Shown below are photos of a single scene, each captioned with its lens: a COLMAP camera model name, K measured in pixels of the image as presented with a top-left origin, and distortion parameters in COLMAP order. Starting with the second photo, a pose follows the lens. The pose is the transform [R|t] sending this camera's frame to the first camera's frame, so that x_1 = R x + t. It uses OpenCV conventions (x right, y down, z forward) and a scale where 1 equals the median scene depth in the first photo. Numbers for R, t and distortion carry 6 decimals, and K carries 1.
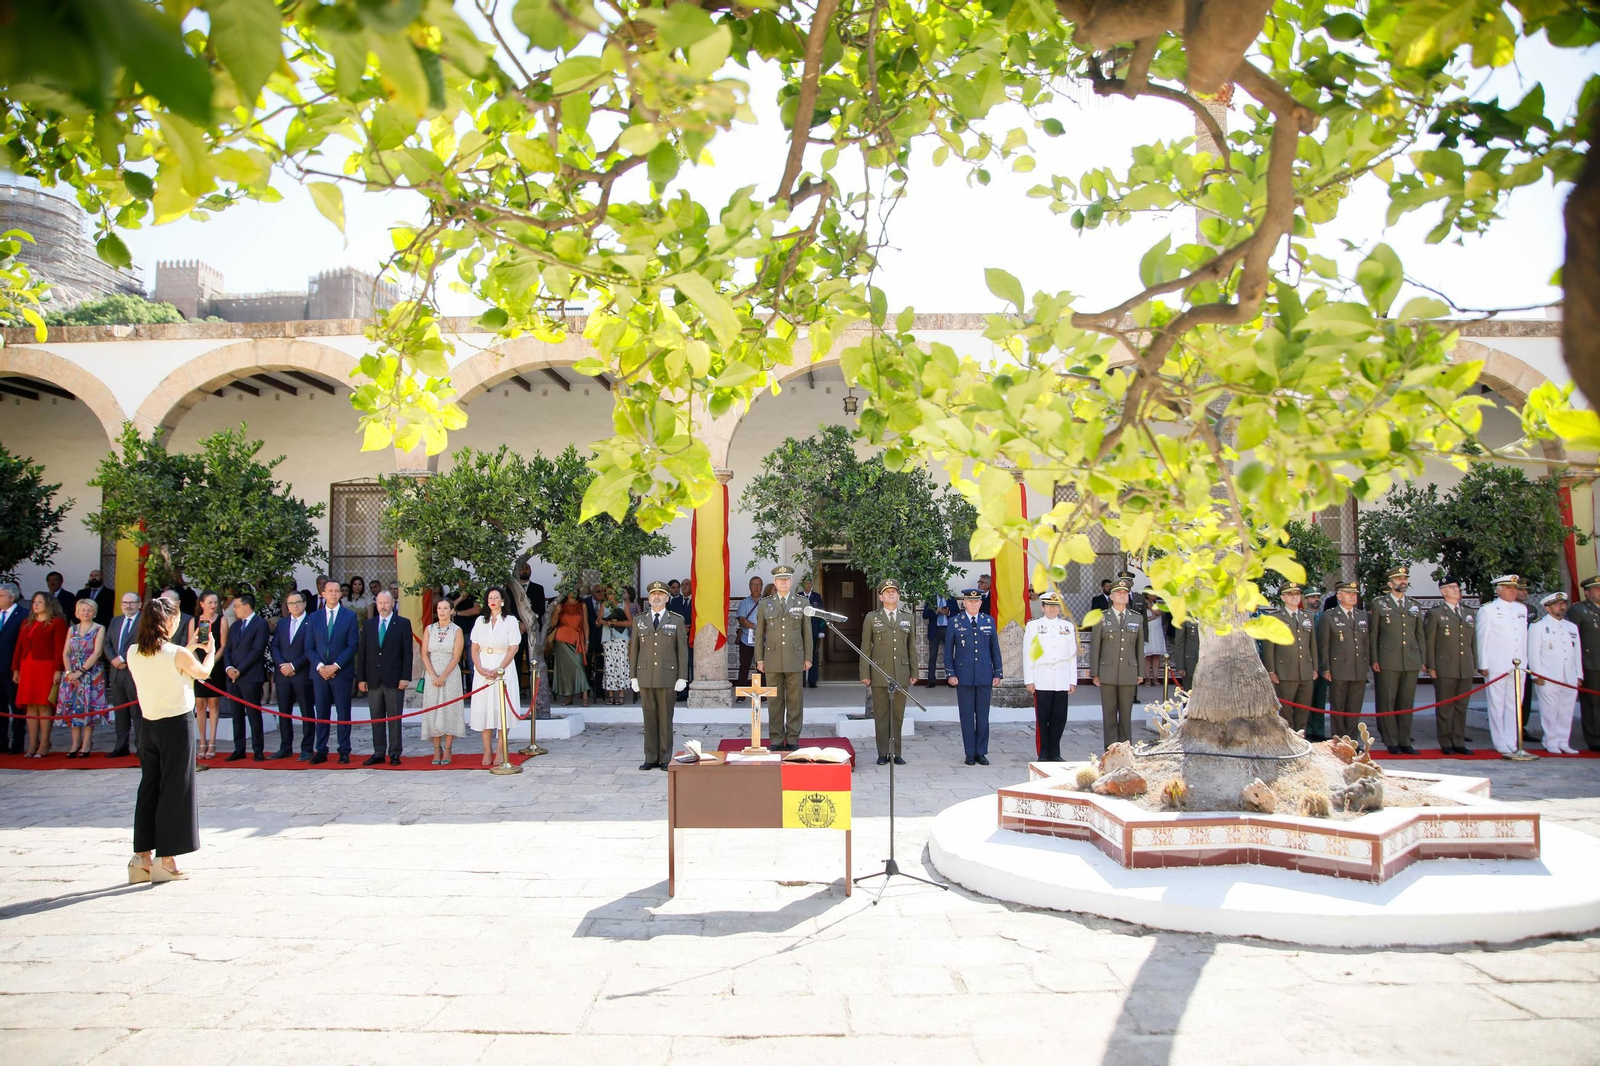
lens RADIAL K [[1168.6, 0, 800.0], [0, 1168.6, 533.0], [0, 0, 1]] dist [-0.045814, 0.002306]
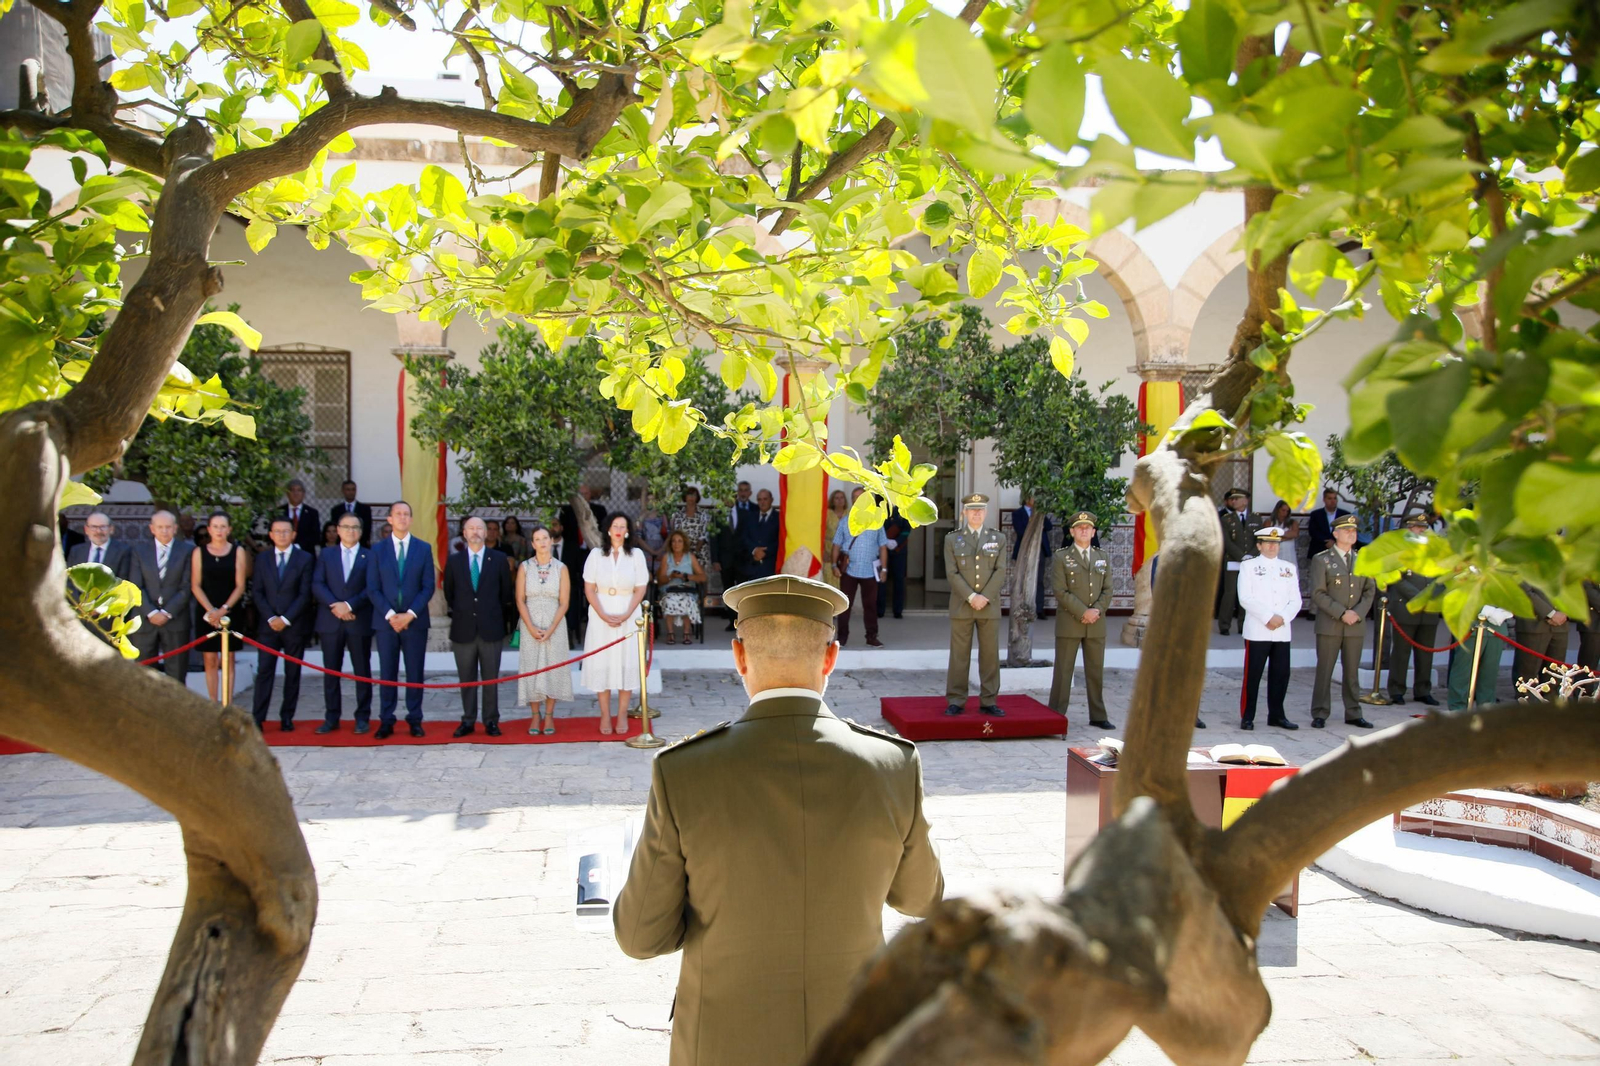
lens RADIAL K [[1482.3, 0, 800.0], [0, 1482.3, 533.0], [0, 0, 1]] dist [-0.012023, 0.217147]
pose [[0.988646, 0.012297, 0.149760, -0.290753], [-0.027542, 0.994591, 0.100148, -0.045066], [-0.147718, -0.103136, 0.983637, -0.009524]]
